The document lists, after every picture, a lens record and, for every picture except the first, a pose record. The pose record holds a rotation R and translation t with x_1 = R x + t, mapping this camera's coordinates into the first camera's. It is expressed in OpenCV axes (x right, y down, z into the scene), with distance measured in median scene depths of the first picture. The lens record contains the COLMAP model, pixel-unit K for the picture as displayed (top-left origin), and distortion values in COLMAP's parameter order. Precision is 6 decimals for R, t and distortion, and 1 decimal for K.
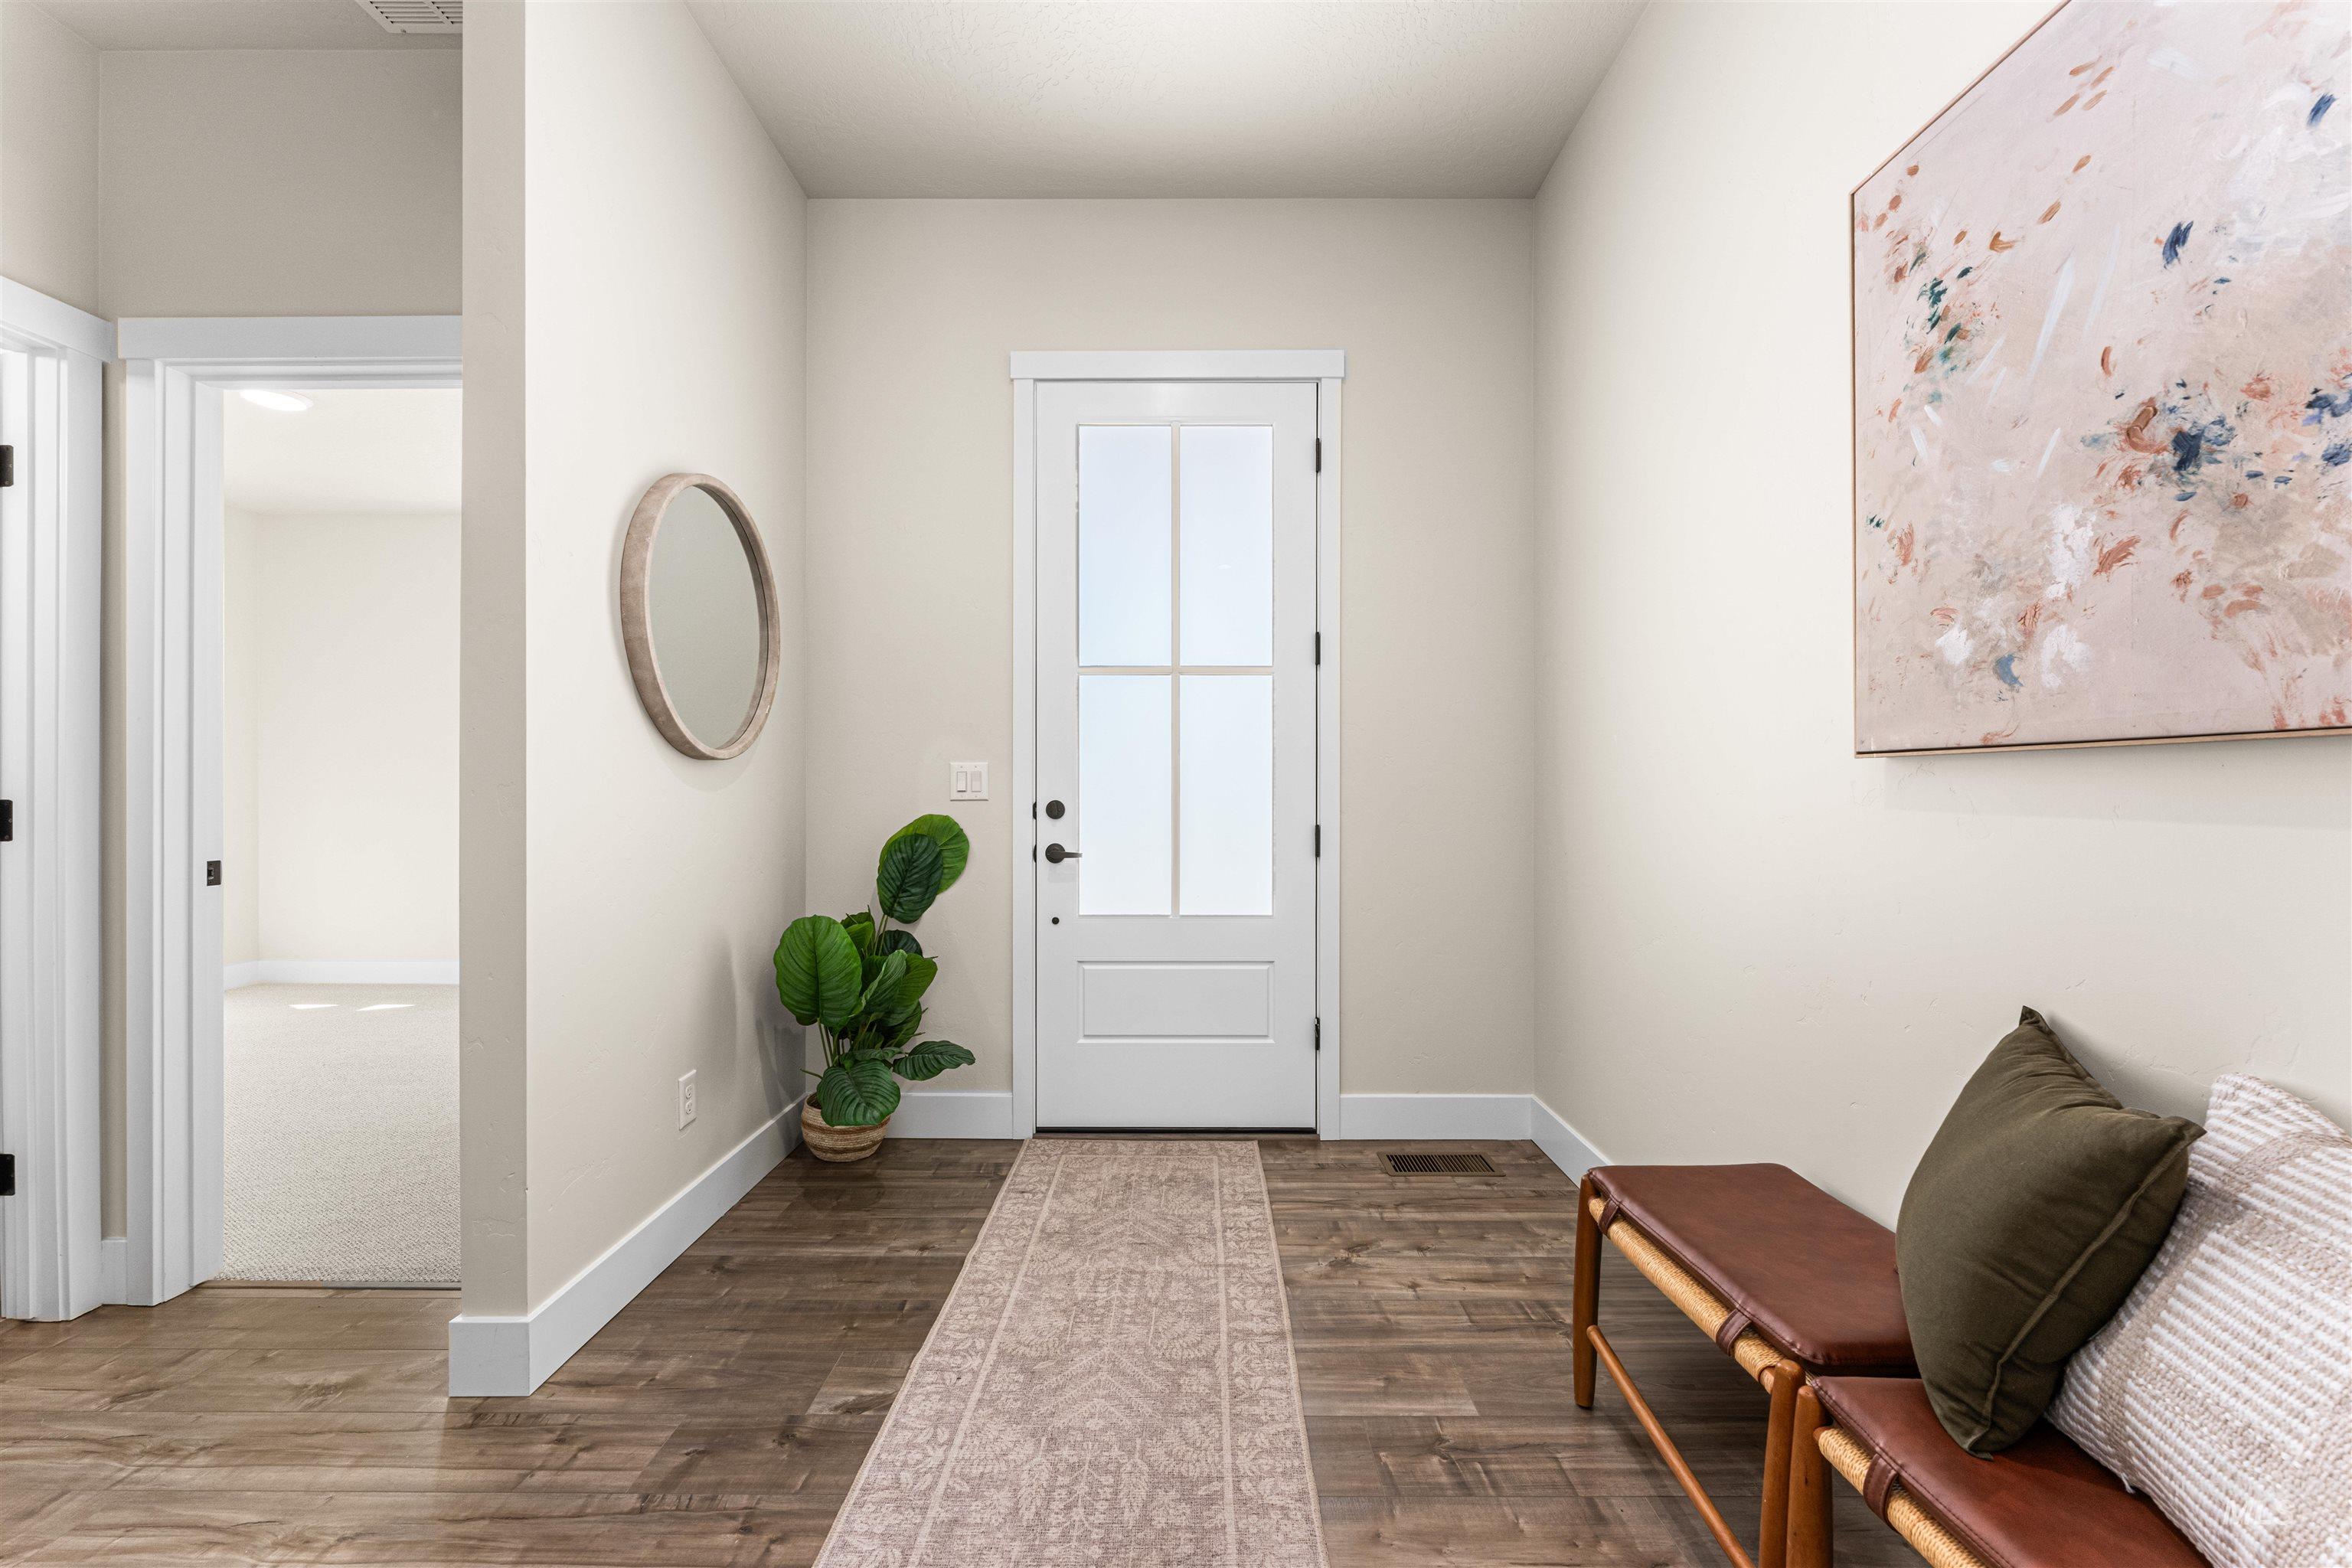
lens RADIAL K [[941.7, 0, 1174.5], [0, 941.7, 790.0], [0, 0, 1]] dist [-0.000254, 0.000050]
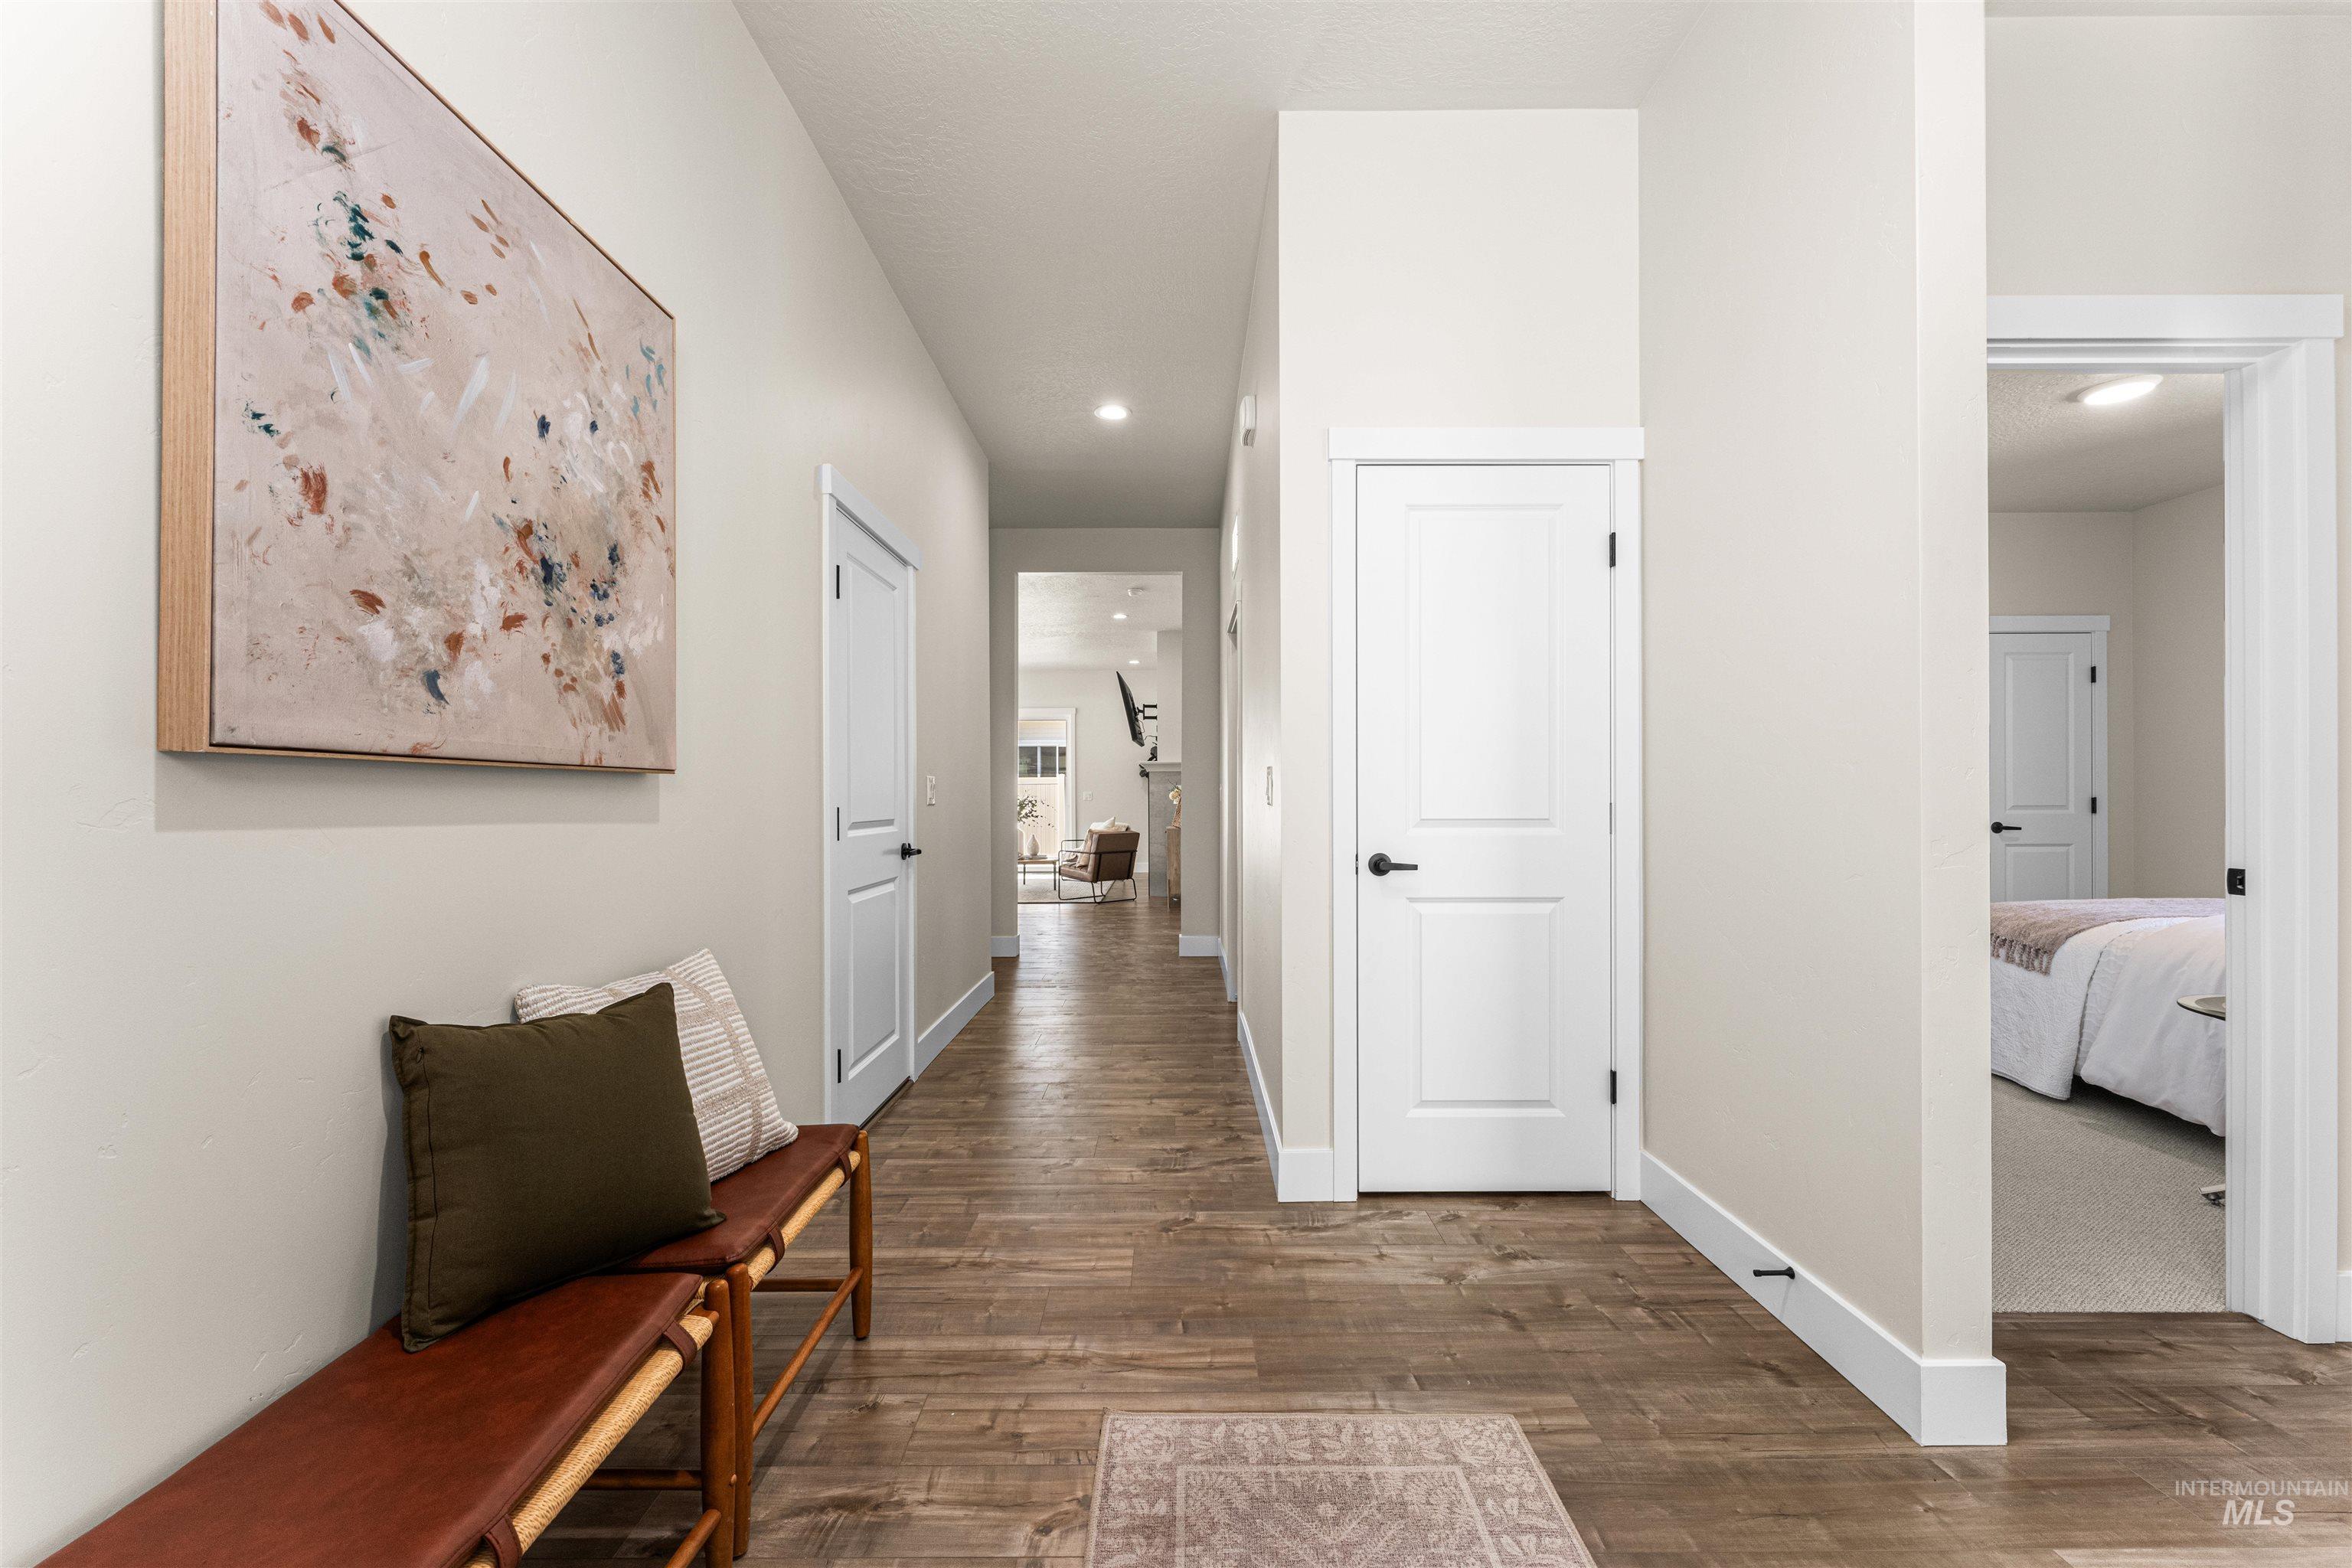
lens RADIAL K [[941.7, 0, 1174.5], [0, 941.7, 790.0], [0, 0, 1]] dist [-0.000254, 0.000050]
pose [[-0.999975, 0.003711, -0.005951, 0.079849], [0.003765, 0.999951, -0.009102, 0.000934], [0.005917, -0.009125, -0.999941, 2.132088]]
